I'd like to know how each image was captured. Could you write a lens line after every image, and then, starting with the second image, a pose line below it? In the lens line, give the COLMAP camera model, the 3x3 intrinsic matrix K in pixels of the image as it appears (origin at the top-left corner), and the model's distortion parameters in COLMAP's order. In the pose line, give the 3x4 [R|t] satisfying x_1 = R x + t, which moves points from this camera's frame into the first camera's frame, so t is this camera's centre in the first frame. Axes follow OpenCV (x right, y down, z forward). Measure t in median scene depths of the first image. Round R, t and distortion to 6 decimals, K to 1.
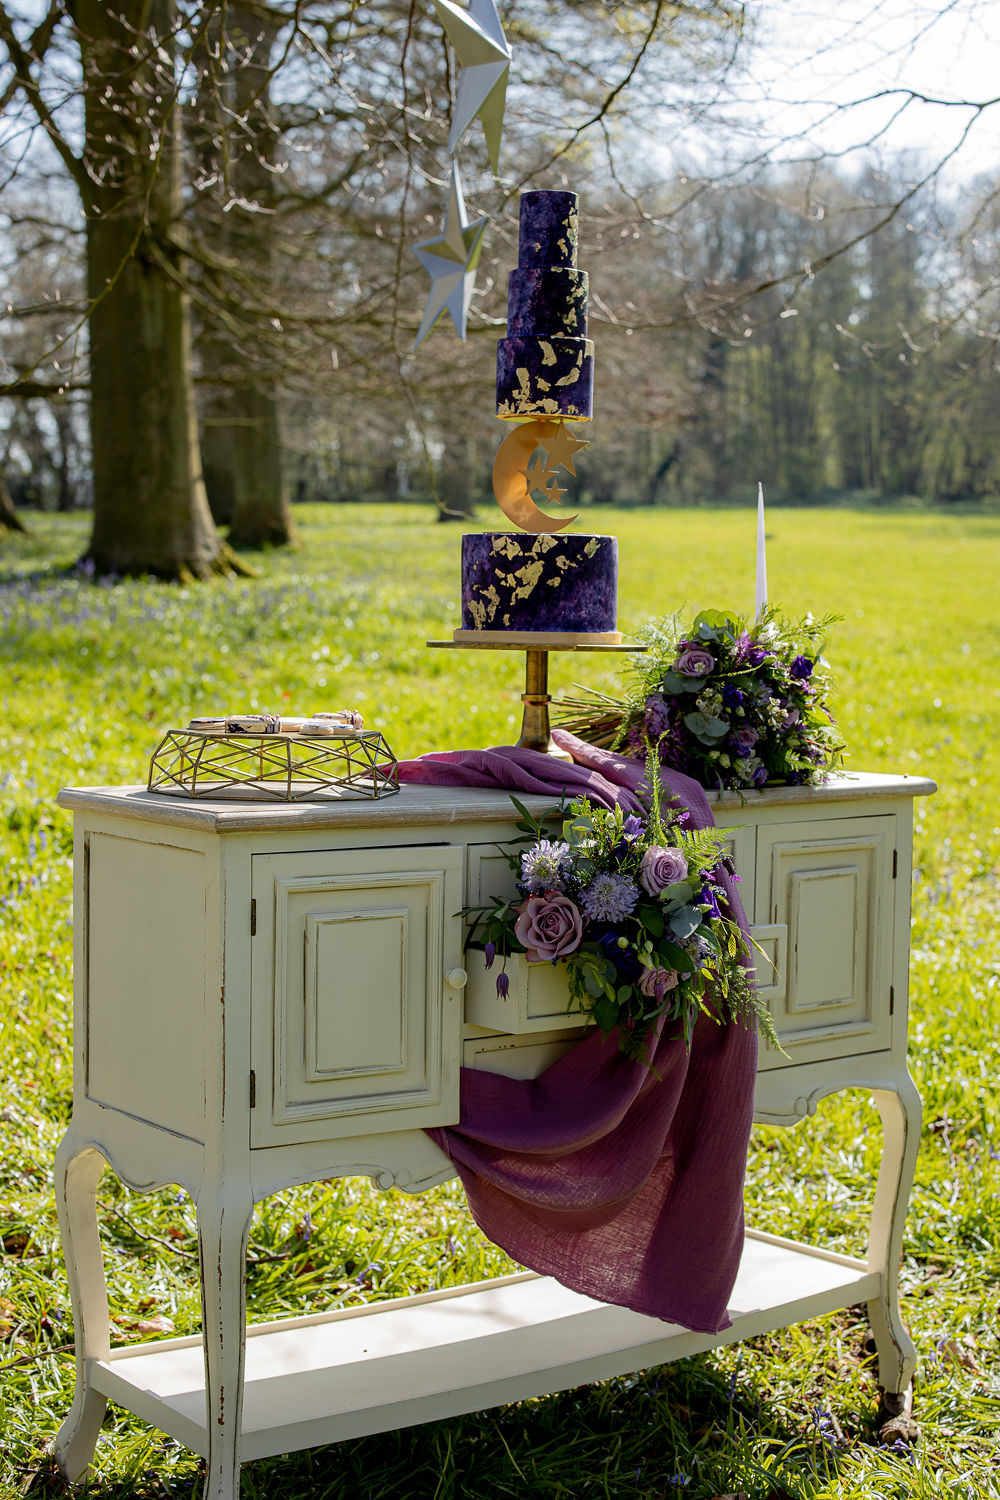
lens RADIAL K [[2155.2, 0, 500.0], [0, 2155.2, 750.0], [0, 0, 1]] dist [-0.181353, 0.693130]
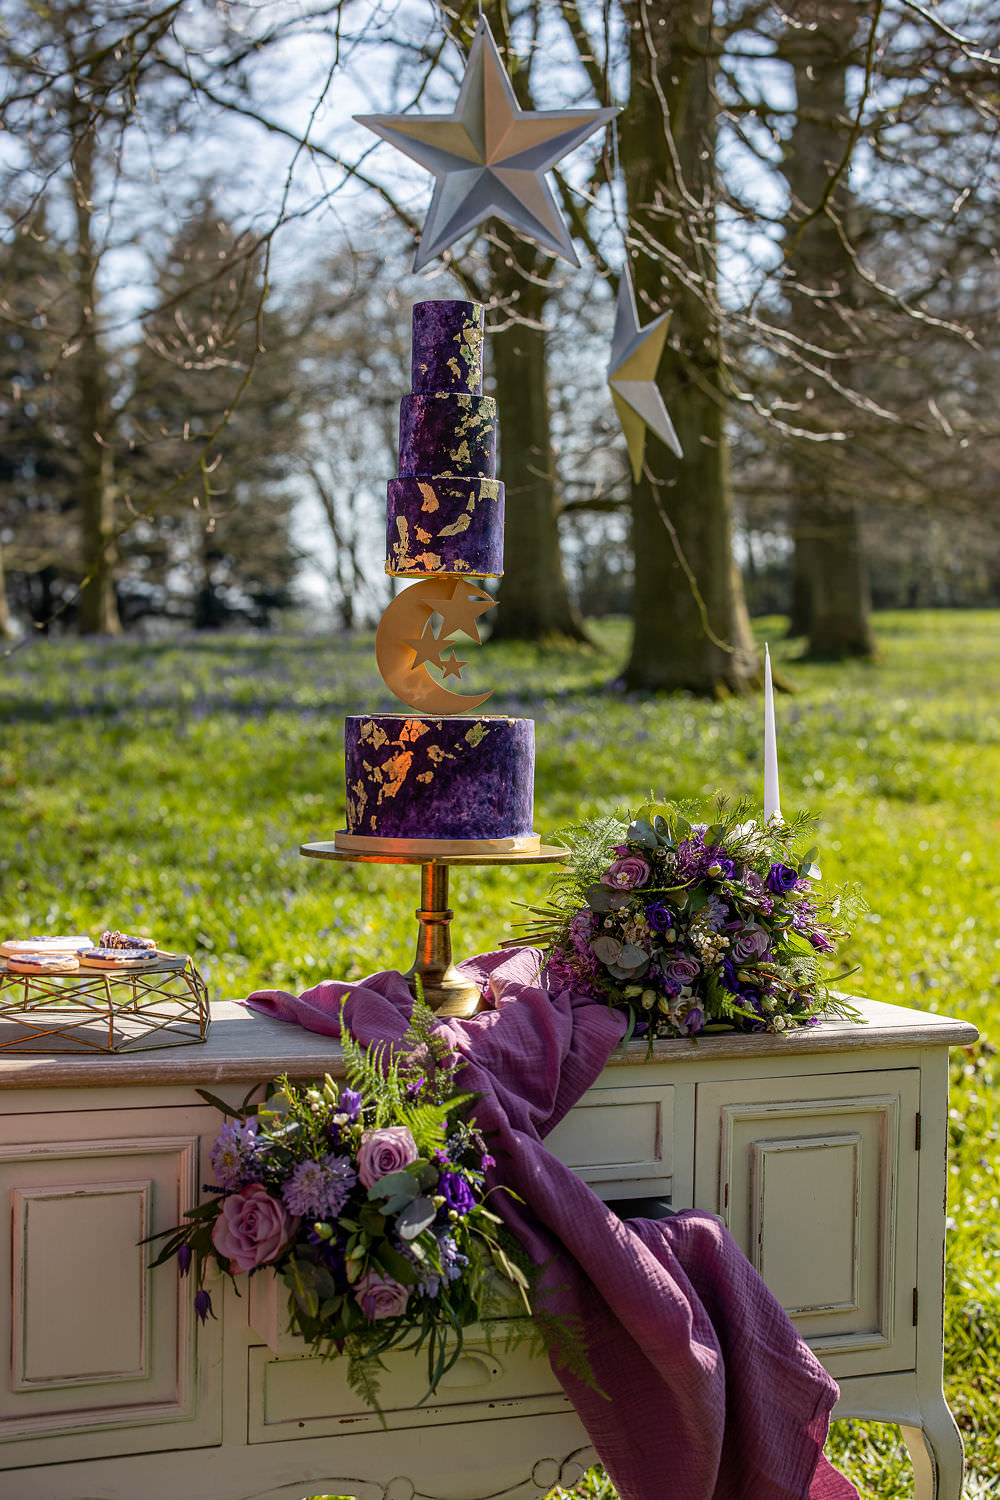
lens RADIAL K [[2155.2, 0, 500.0], [0, 2155.2, 750.0], [0, 0, 1]] dist [-0.181353, 0.693130]
pose [[0.956586, 0.004385, -0.291417, 0.287646], [-0.018616, 0.998764, -0.046076, -0.050818], [0.290855, 0.049501, 0.955486, 0.225067]]
